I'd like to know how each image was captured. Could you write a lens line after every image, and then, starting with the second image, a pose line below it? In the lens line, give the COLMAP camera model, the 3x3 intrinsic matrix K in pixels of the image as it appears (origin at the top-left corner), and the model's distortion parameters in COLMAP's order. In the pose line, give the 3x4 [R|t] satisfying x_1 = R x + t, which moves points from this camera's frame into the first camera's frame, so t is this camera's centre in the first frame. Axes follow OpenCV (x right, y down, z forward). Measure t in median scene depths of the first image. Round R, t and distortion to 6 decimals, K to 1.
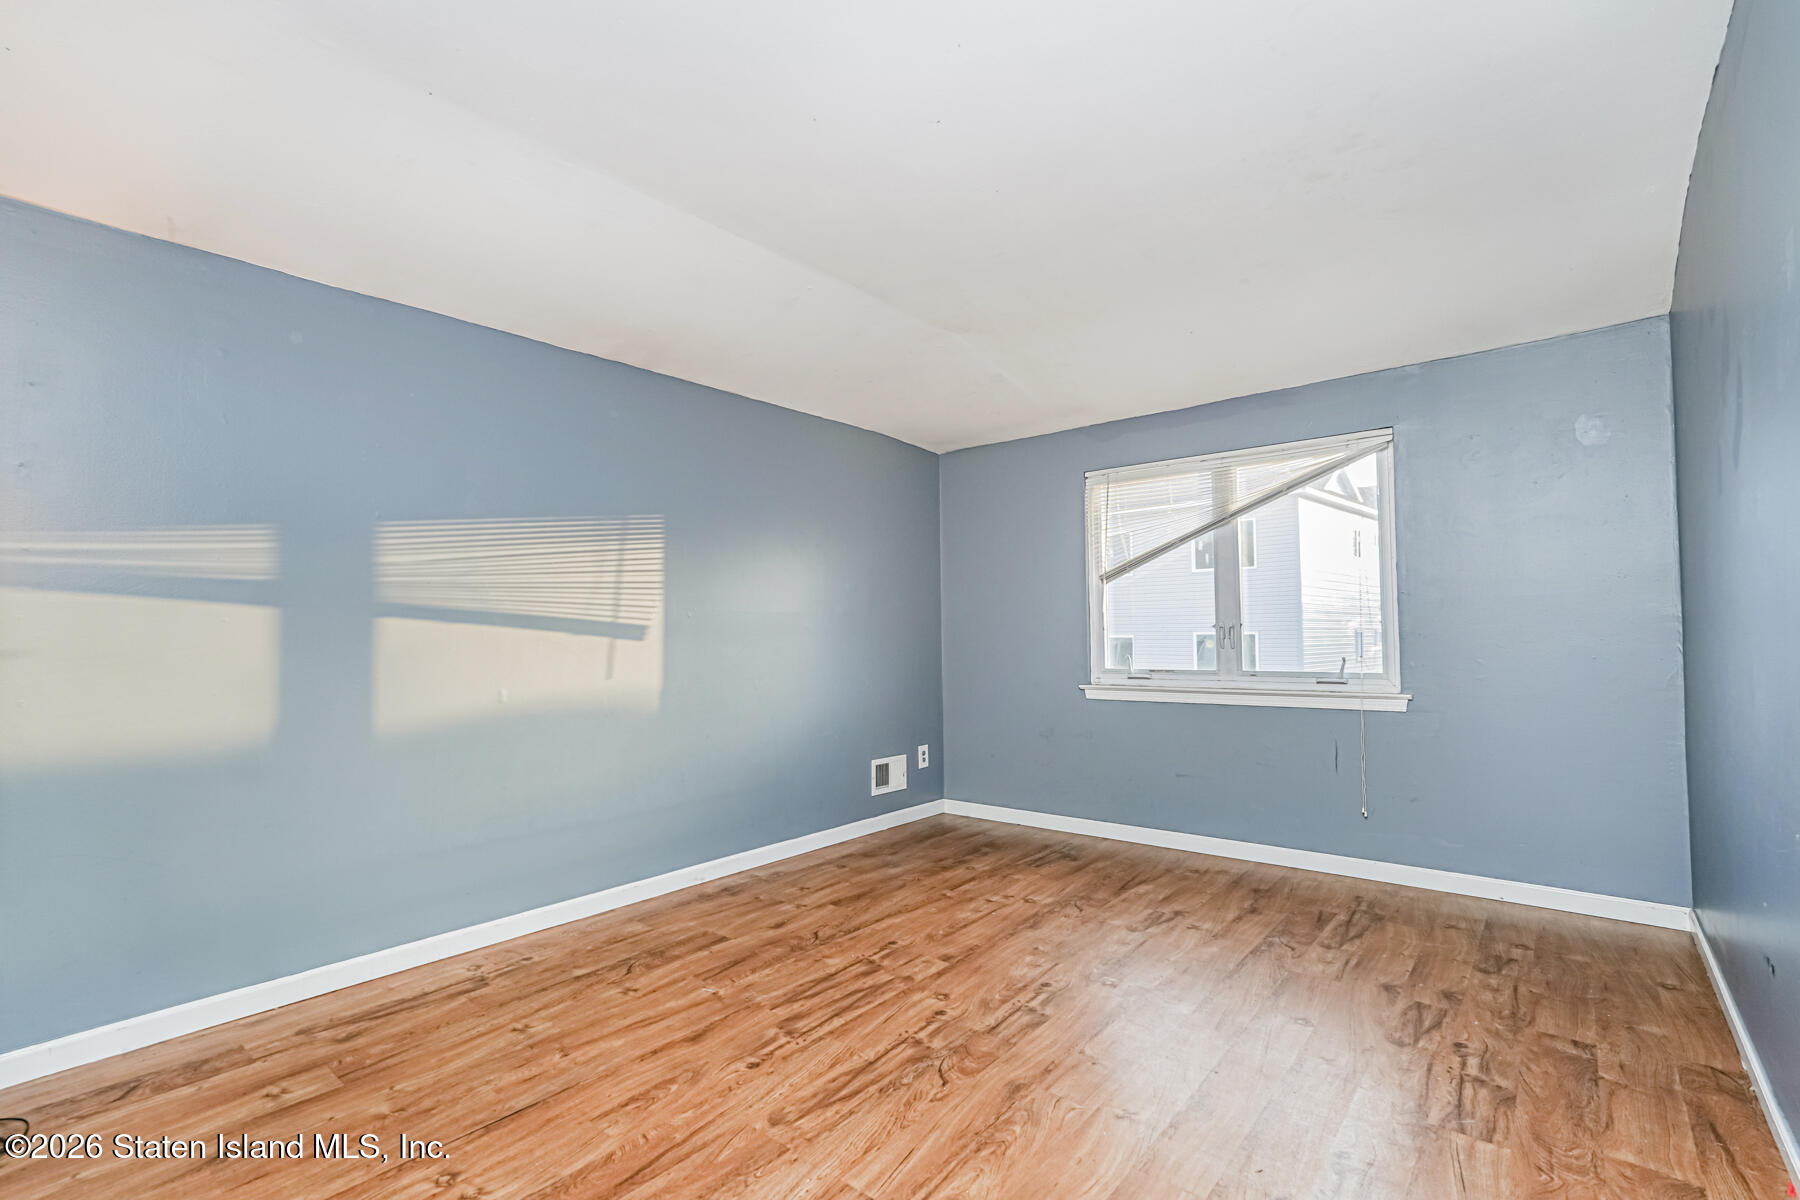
lens RADIAL K [[832.3, 0, 902.7], [0, 832.3, 605.6], [0, 0, 1]] dist [-0.002628, 0.000692]
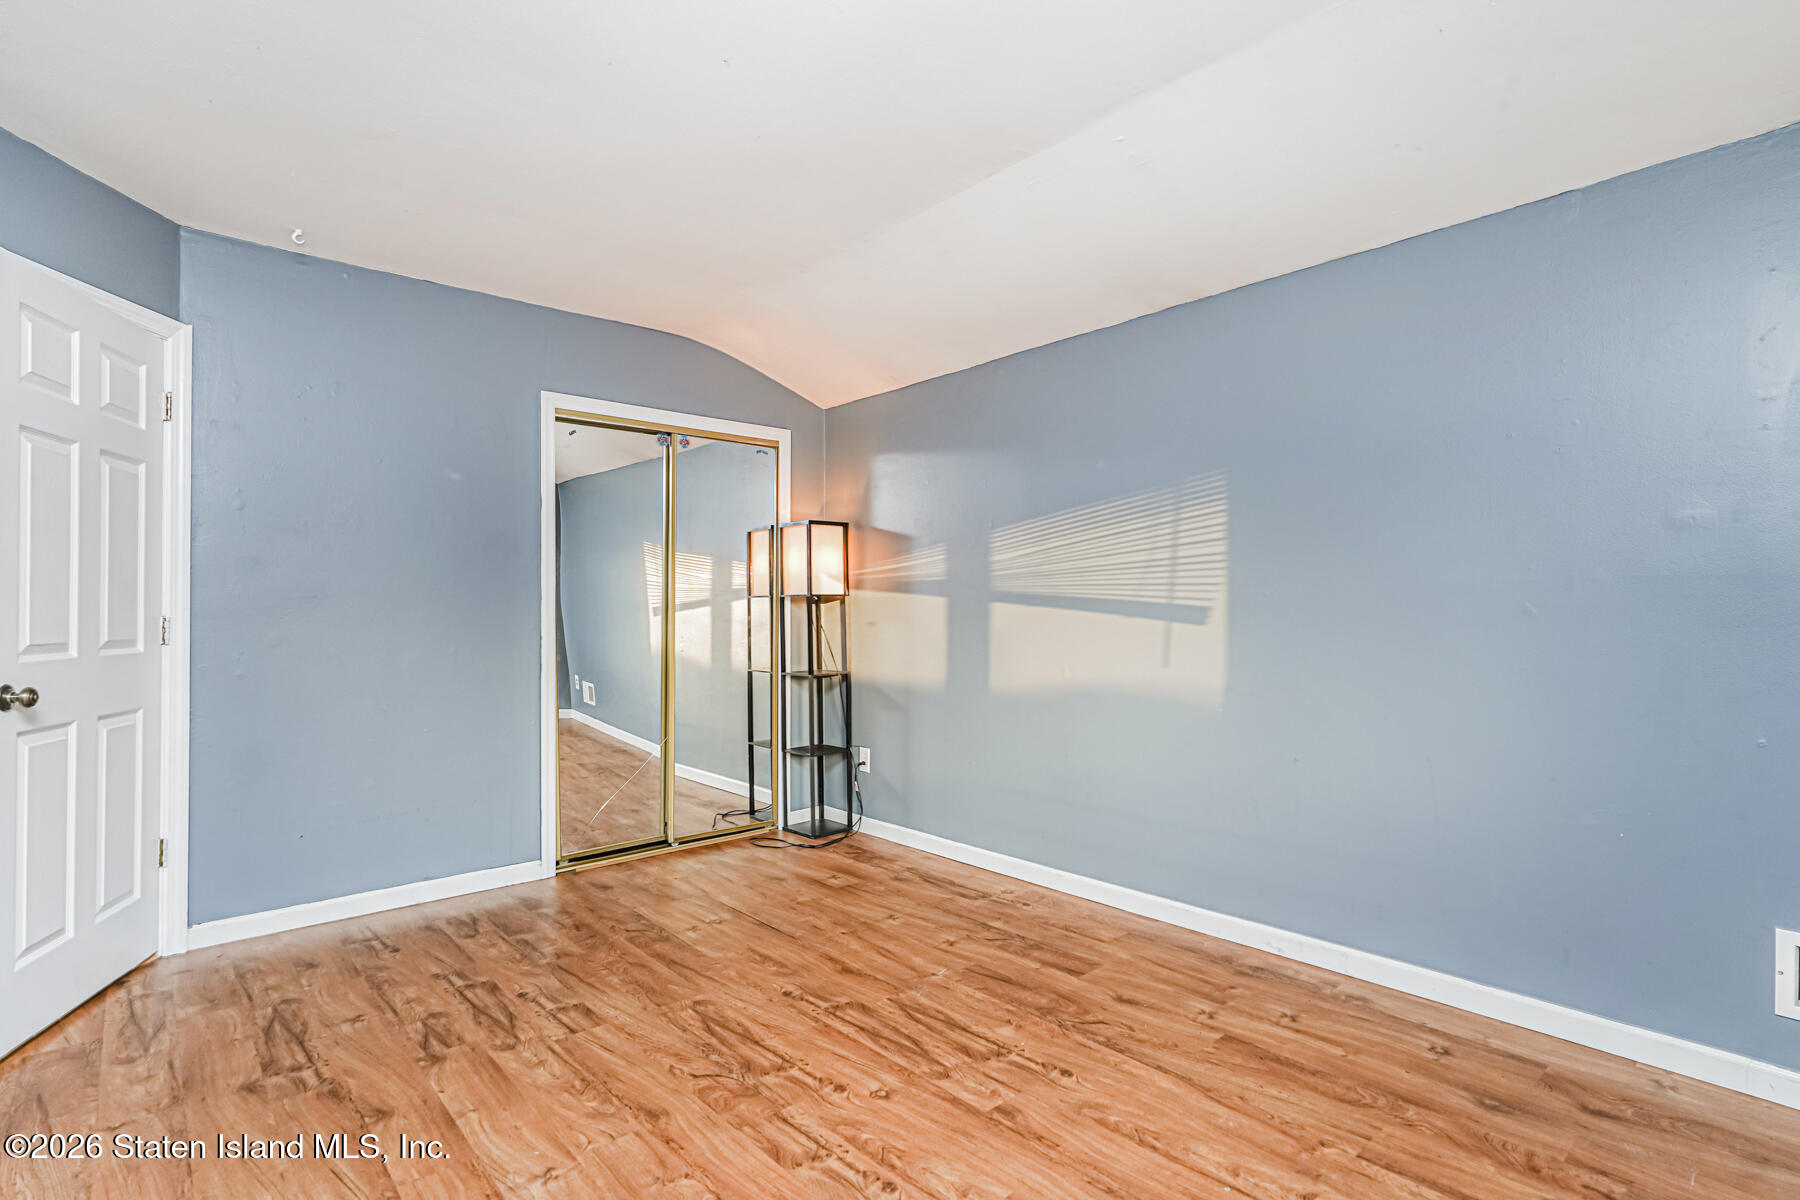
lens RADIAL K [[890.2, 0, 898.7], [0, 890.2, 601.6], [0, 0, 1]] dist [-0.003391, 0.000660]
pose [[-0.170875, -0.005143, -0.985279, 0.776381], [0.034037, 0.999359, -0.011120, 0.022474], [0.984705, -0.035436, -0.170590, 1.061158]]
